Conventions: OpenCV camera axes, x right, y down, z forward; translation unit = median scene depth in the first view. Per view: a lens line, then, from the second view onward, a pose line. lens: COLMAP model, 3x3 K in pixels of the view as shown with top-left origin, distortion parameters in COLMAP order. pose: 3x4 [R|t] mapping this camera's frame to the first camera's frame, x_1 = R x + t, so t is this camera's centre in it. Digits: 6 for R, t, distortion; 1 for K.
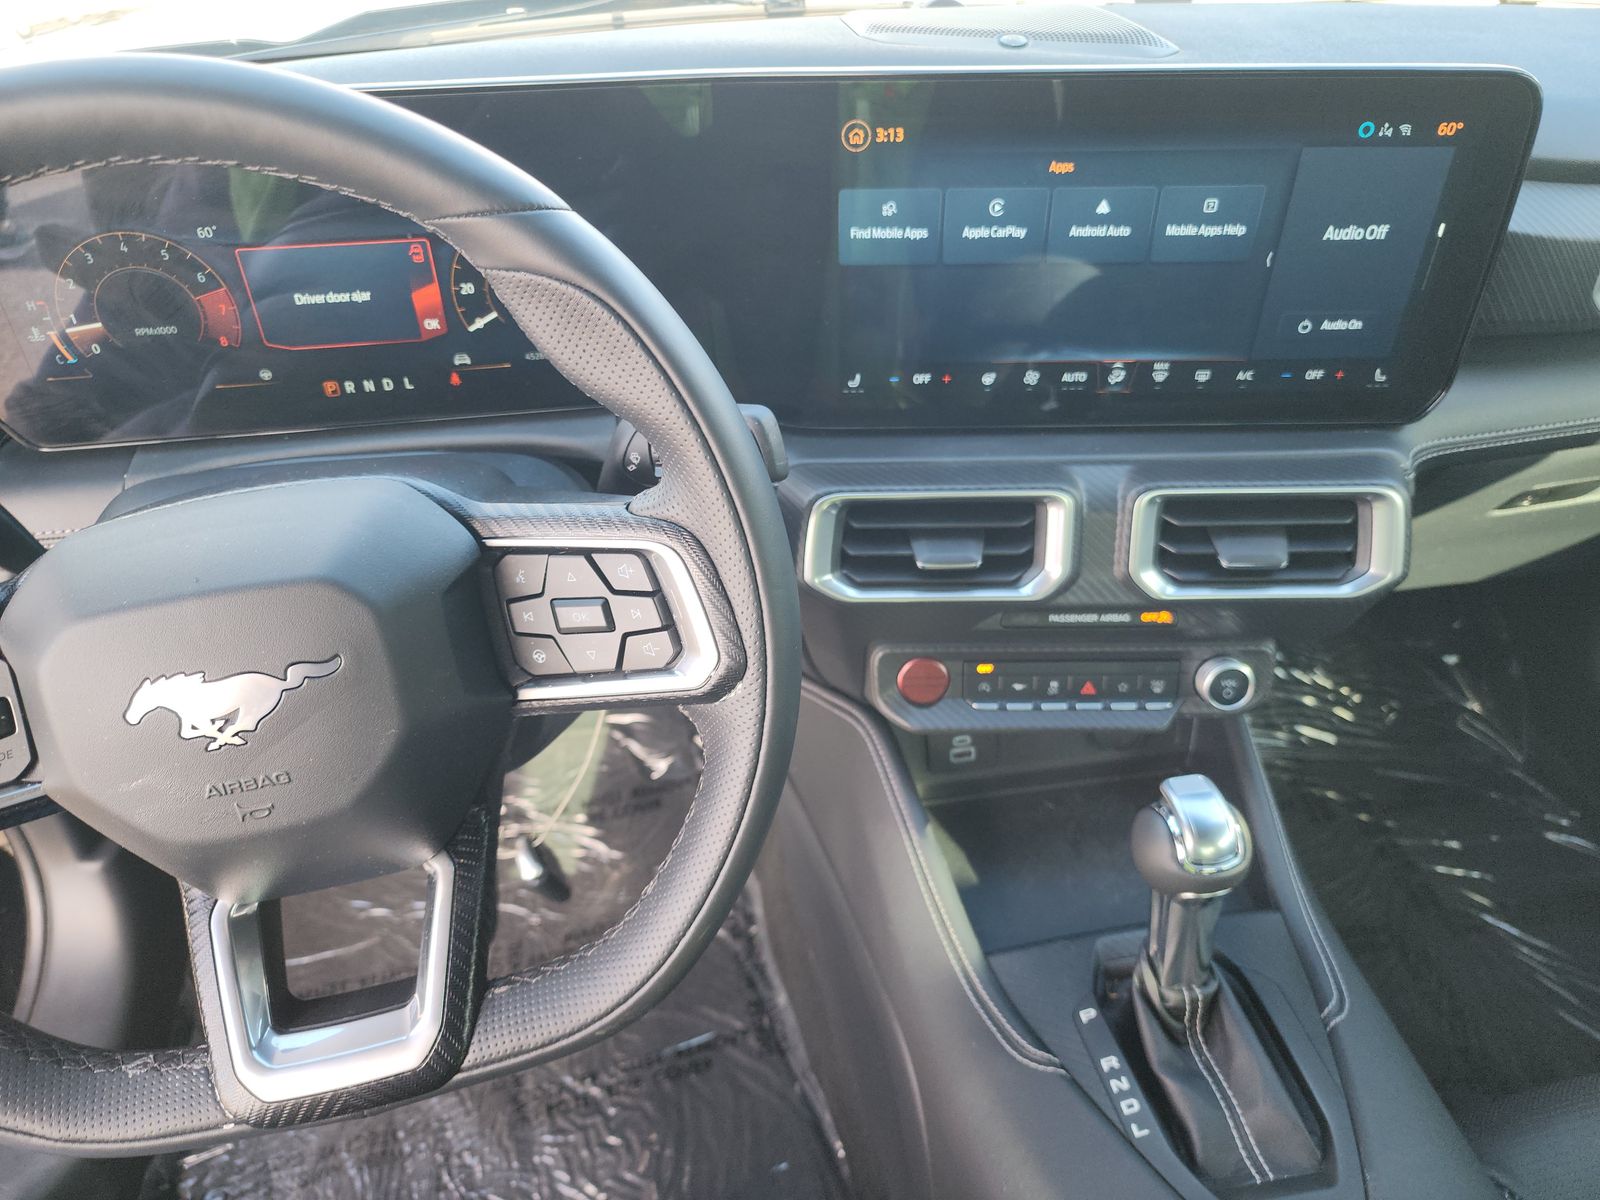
lens RADIAL K [[1113.8, 0, 799.8], [0, 1113.8, 622.5], [0, 0, 1]] dist [0.047250, -0.047456]
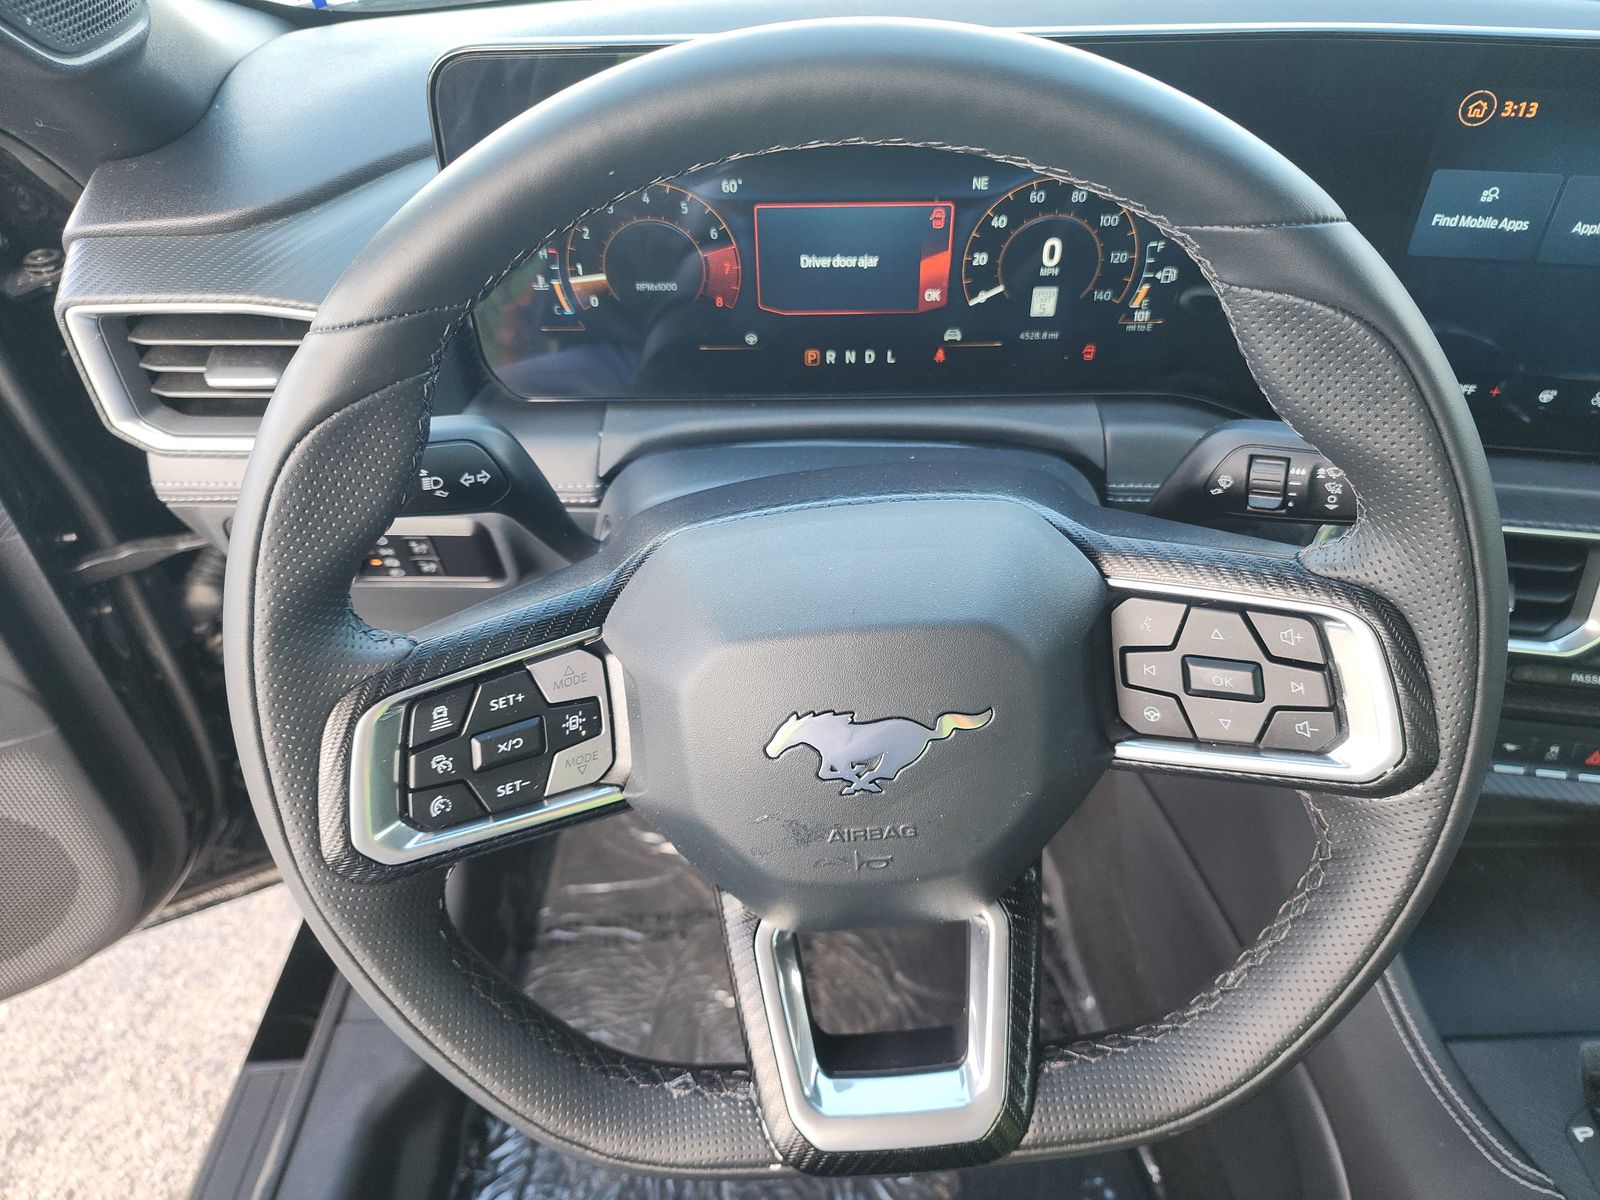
lens RADIAL K [[1113.8, 0, 799.8], [0, 1113.8, 622.5], [0, 0, 1]] dist [0.047250, -0.047456]
pose [[0.986454, 0.107561, -0.123854, -0.317599], [-0.098738, 0.992259, 0.075314, -0.063465], [0.130996, -0.062064, 0.989438, 0.068268]]
